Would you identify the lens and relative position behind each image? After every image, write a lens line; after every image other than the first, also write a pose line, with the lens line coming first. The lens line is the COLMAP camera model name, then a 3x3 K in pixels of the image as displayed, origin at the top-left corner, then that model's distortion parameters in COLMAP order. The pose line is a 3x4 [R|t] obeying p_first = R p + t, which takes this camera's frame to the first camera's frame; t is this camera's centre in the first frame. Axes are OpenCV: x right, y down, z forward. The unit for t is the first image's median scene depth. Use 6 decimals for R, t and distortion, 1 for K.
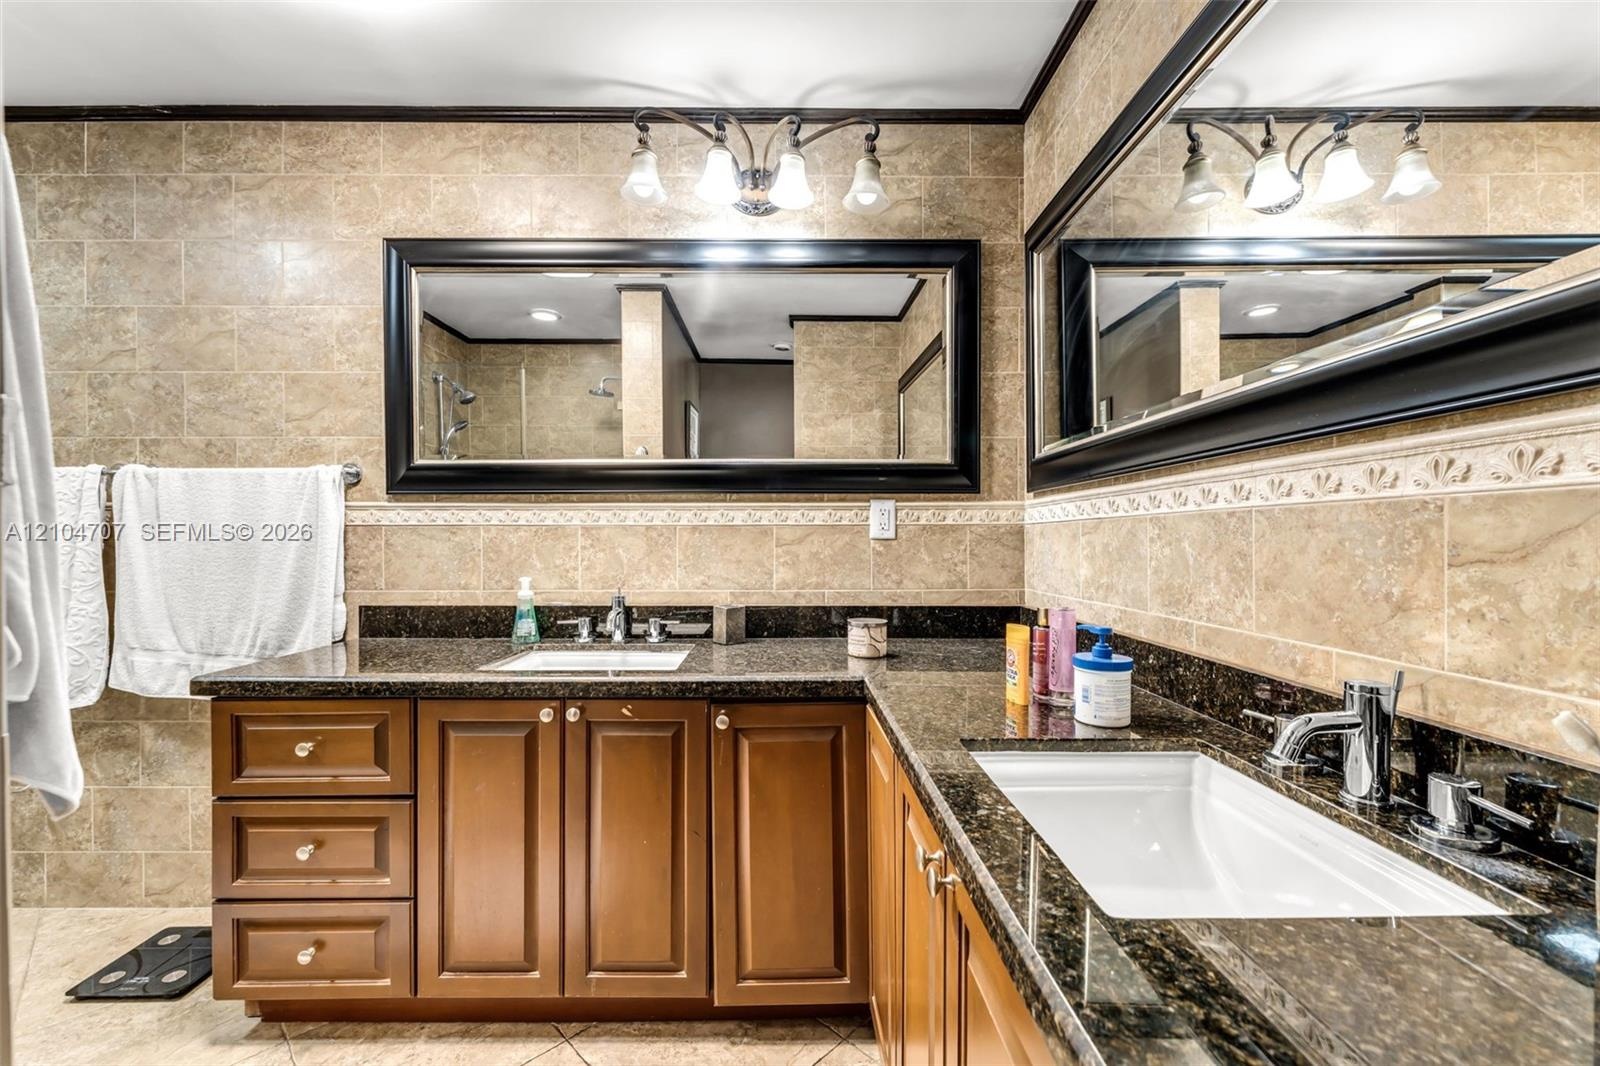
lens RADIAL K [[645.6, 0, 794.0], [0, 645.6, 538.1], [0, 0, 1]] dist [0.001371, 0.000212]
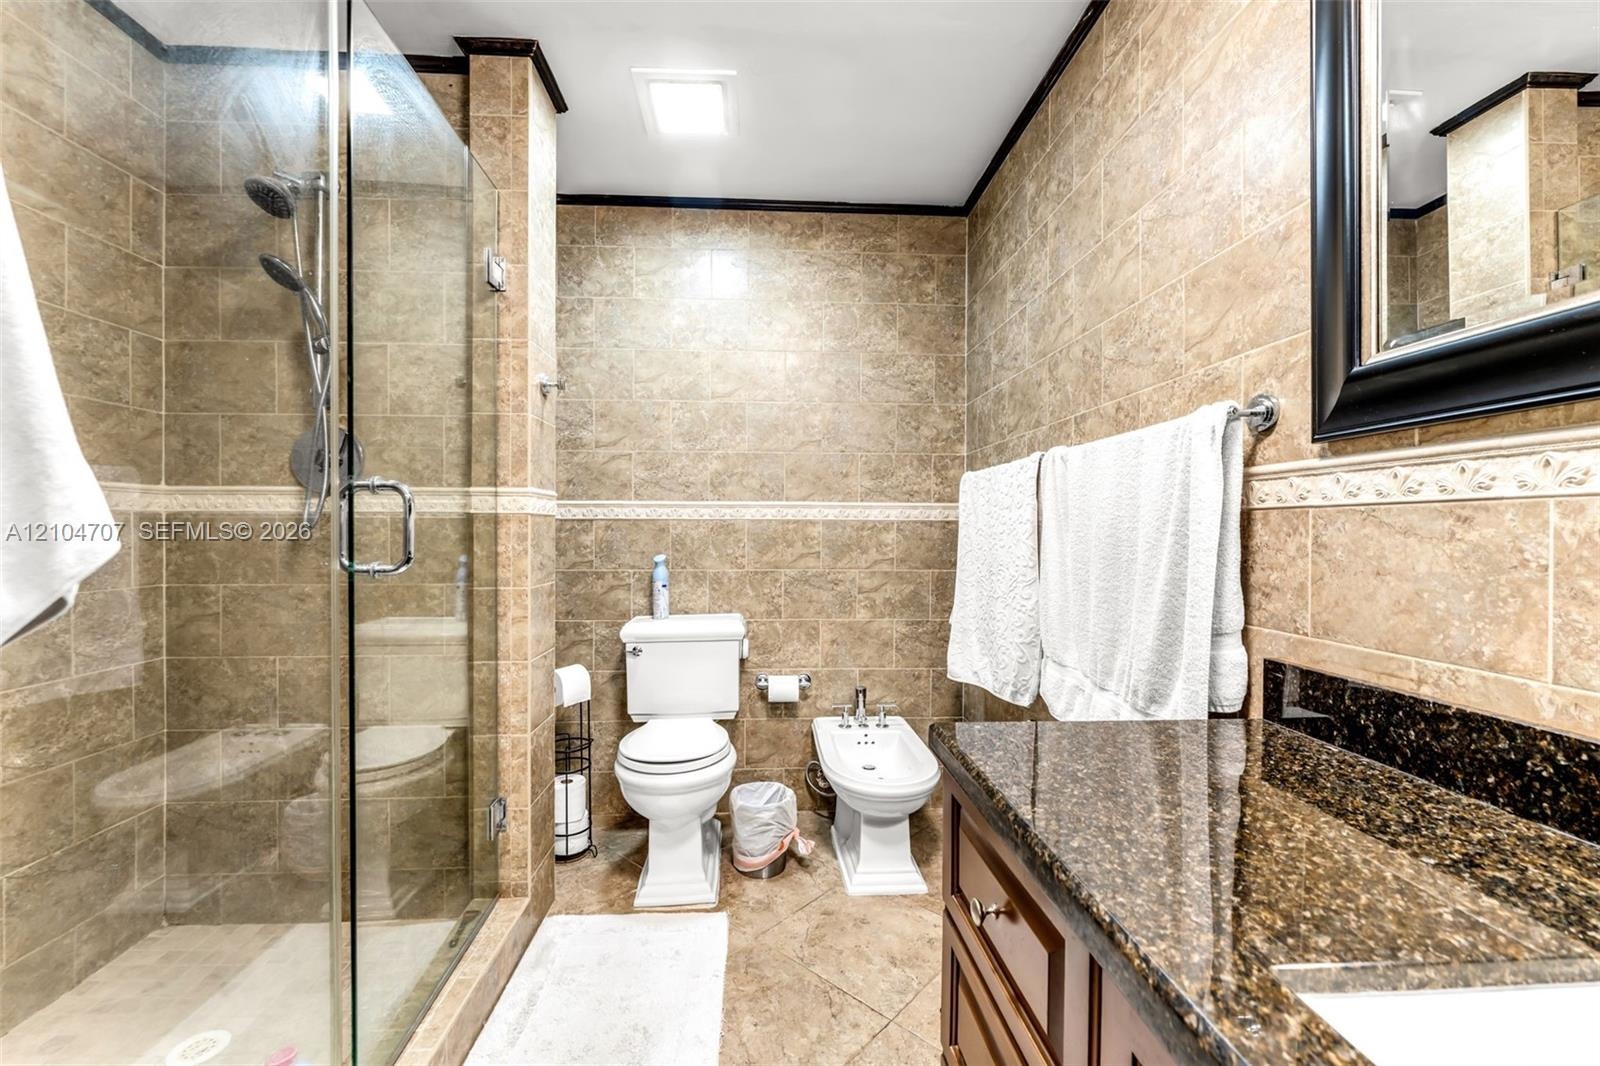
lens RADIAL K [[645.6, 0, 794.0], [0, 645.6, 538.1], [0, 0, 1]] dist [0.001371, 0.000212]
pose [[0.044098, 0.014339, -0.998924, -0.155778], [-0.002446, 0.999896, 0.014245, -0.001581], [0.999024, 0.001815, 0.044128, 0.582115]]
